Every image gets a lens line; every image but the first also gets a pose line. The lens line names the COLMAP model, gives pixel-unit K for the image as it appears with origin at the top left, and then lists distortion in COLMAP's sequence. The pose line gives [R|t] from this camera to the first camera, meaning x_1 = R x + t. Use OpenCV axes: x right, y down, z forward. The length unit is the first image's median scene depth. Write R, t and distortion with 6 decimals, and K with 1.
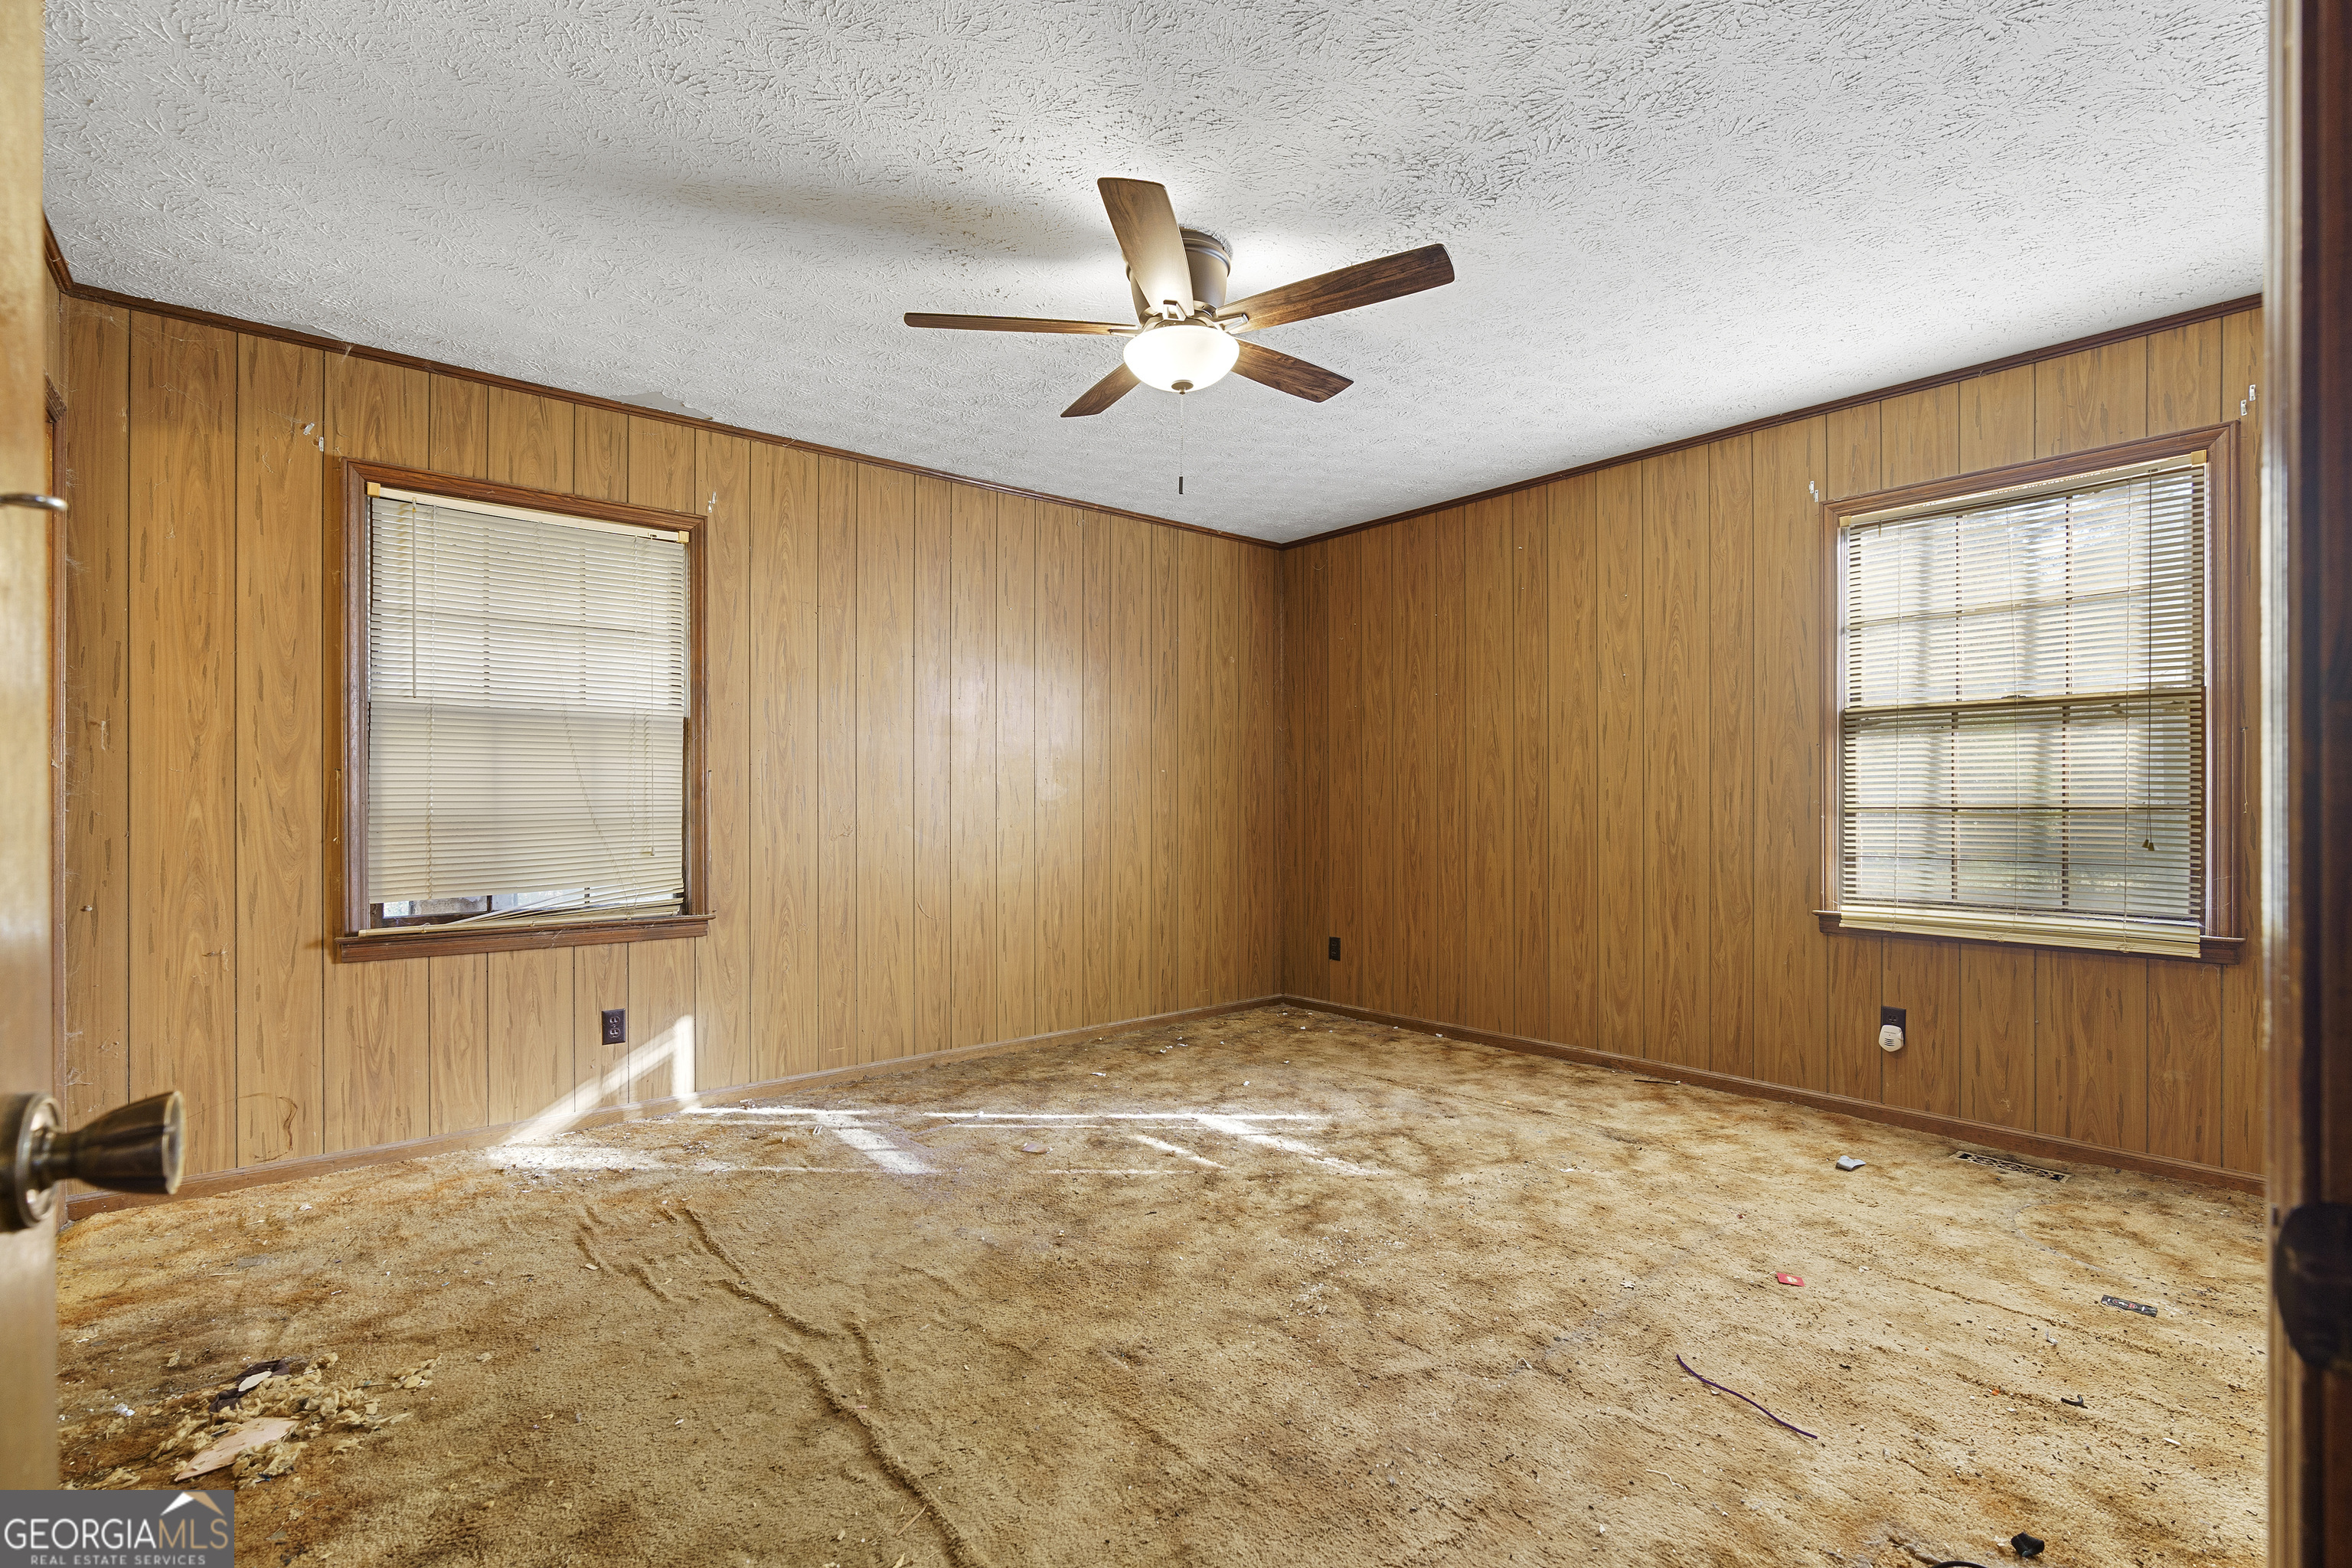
lens RADIAL K [[1061.3, 0, 1176.6], [0, 1061.3, 801.7], [0, 0, 1]] dist [-0.002290, -0.000214]
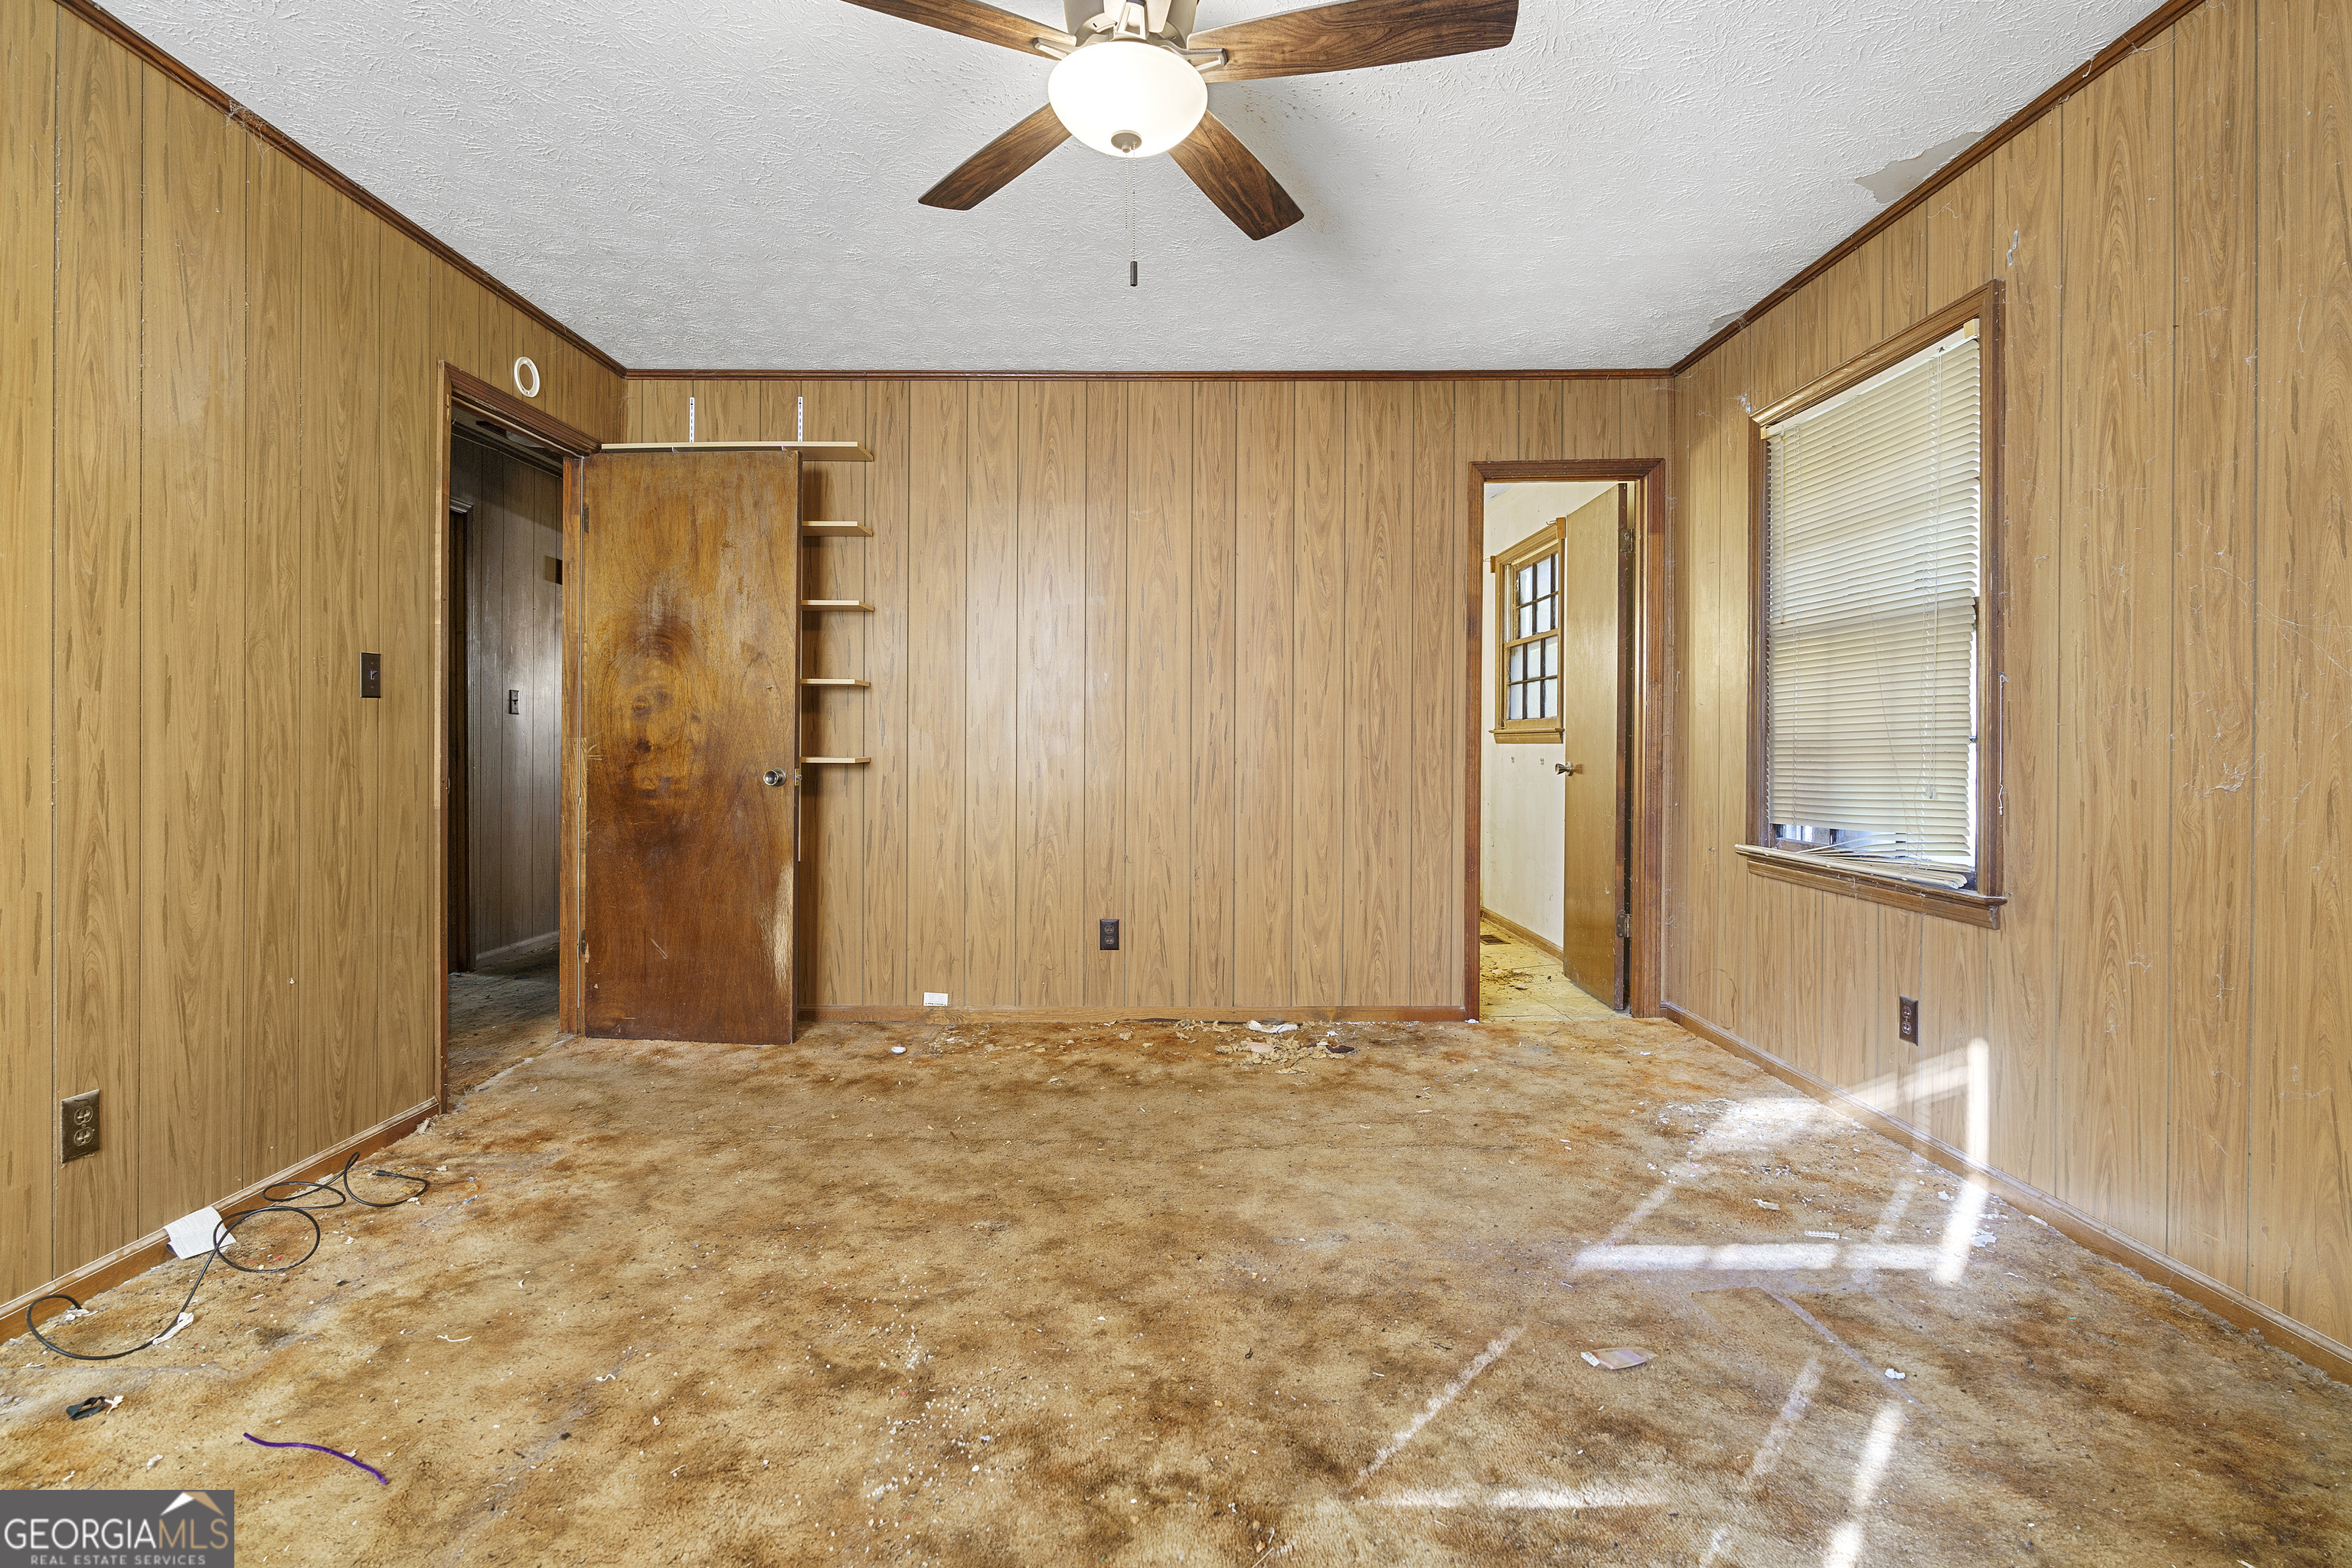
lens RADIAL K [[1085.7, 0, 1174.1], [0, 1085.7, 738.2], [0, 0, 1]] dist [-0.000235, 0.000236]
pose [[-0.638136, -0.001001, -0.769923, 0.427441], [0.000490, 0.999998, -0.001706, 0.012280], [0.769923, -0.001466, -0.638135, 1.152563]]
